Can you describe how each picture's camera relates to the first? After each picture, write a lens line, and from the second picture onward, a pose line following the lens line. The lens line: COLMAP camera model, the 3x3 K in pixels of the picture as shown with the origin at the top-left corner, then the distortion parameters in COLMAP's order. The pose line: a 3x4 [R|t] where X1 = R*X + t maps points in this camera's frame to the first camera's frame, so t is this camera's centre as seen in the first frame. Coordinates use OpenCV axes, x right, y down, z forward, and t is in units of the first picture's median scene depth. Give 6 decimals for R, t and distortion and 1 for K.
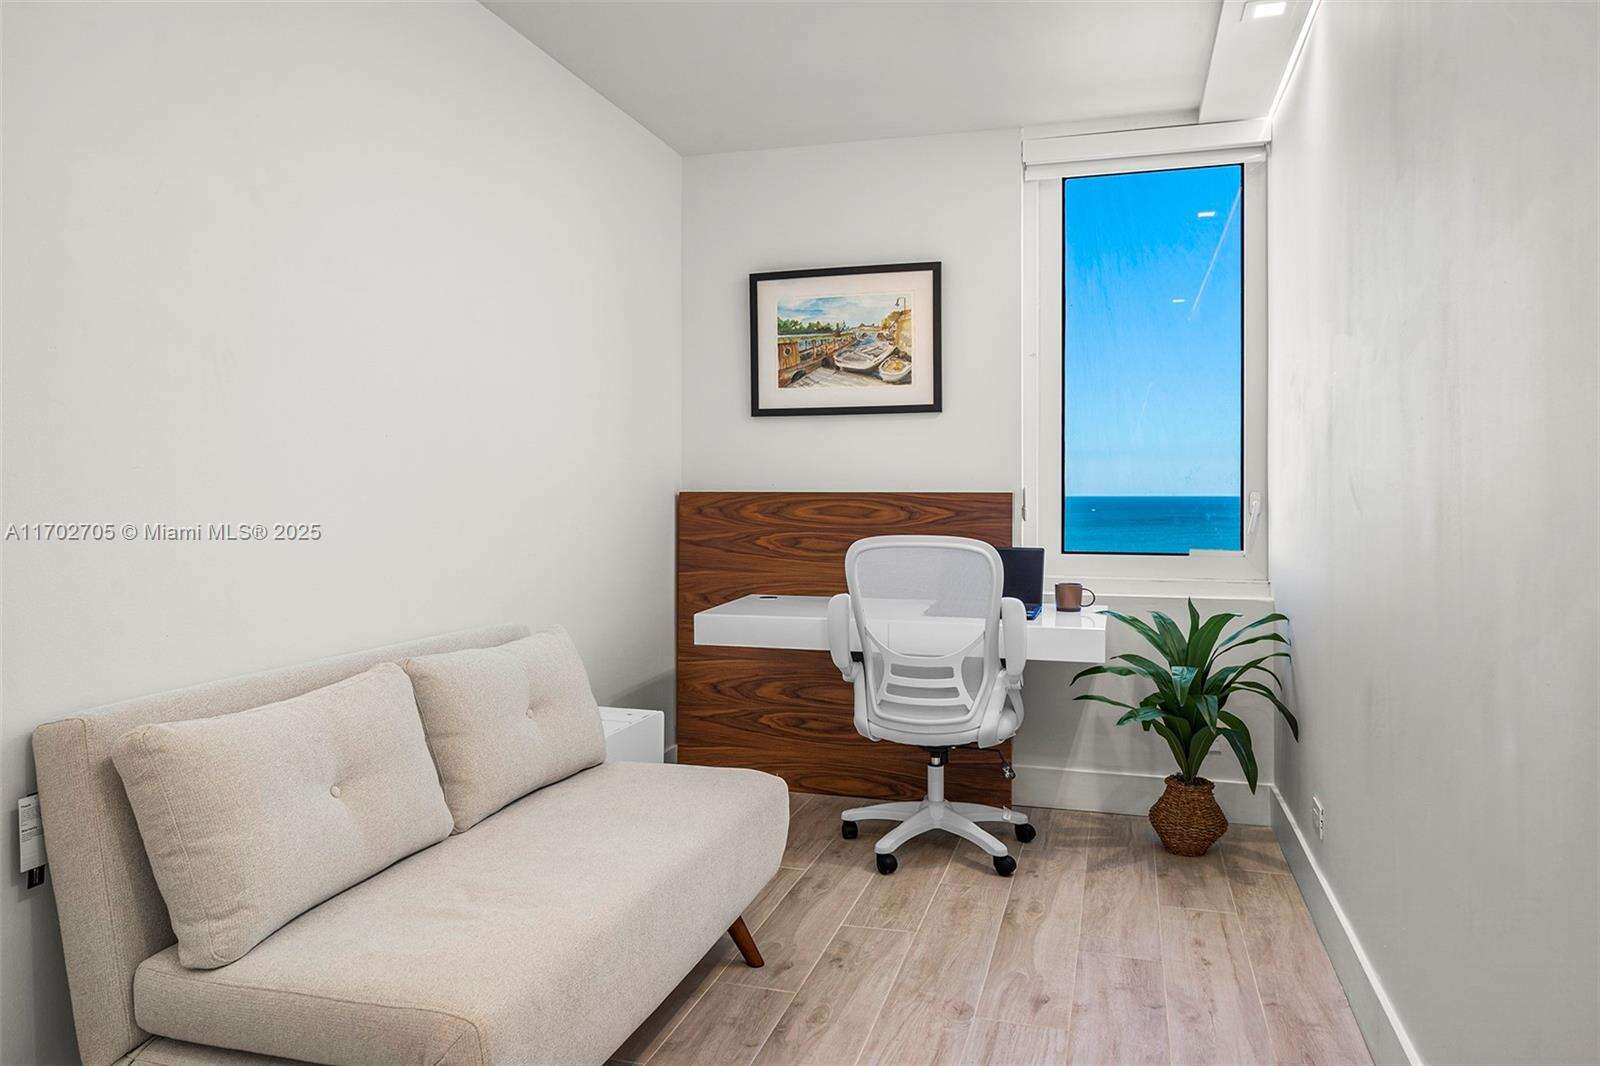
lens RADIAL K [[1068.8, 0, 806.5], [0, 1068.8, 499.6], [0, 0, 1]] dist [-0.008080, -0.005723]
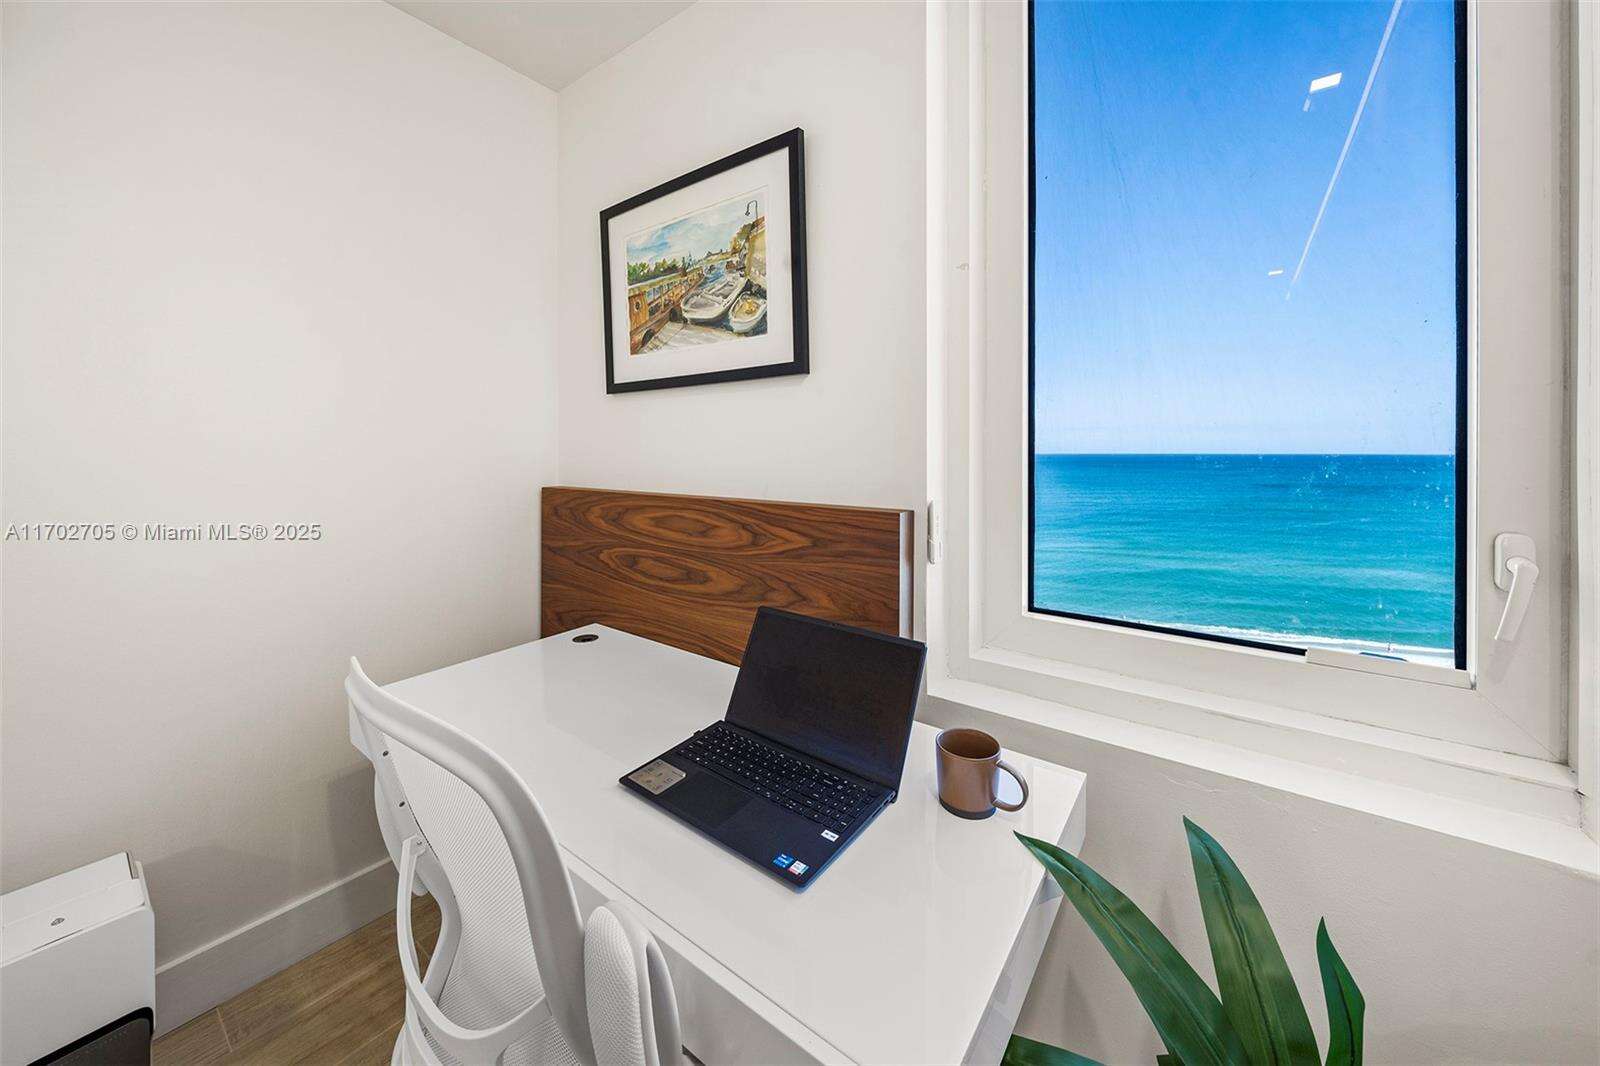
lens RADIAL K [[558.3, 0, 805.3], [0, 558.3, 452.8], [0, 0, 1]] dist [-0.001517, 0.000255]
pose [[0.930975, 0.000623, -0.365082, 0.239738], [0.000505, 0.999995, 0.002994, -0.036171], [0.365082, -0.002972, 0.930971, 0.684398]]
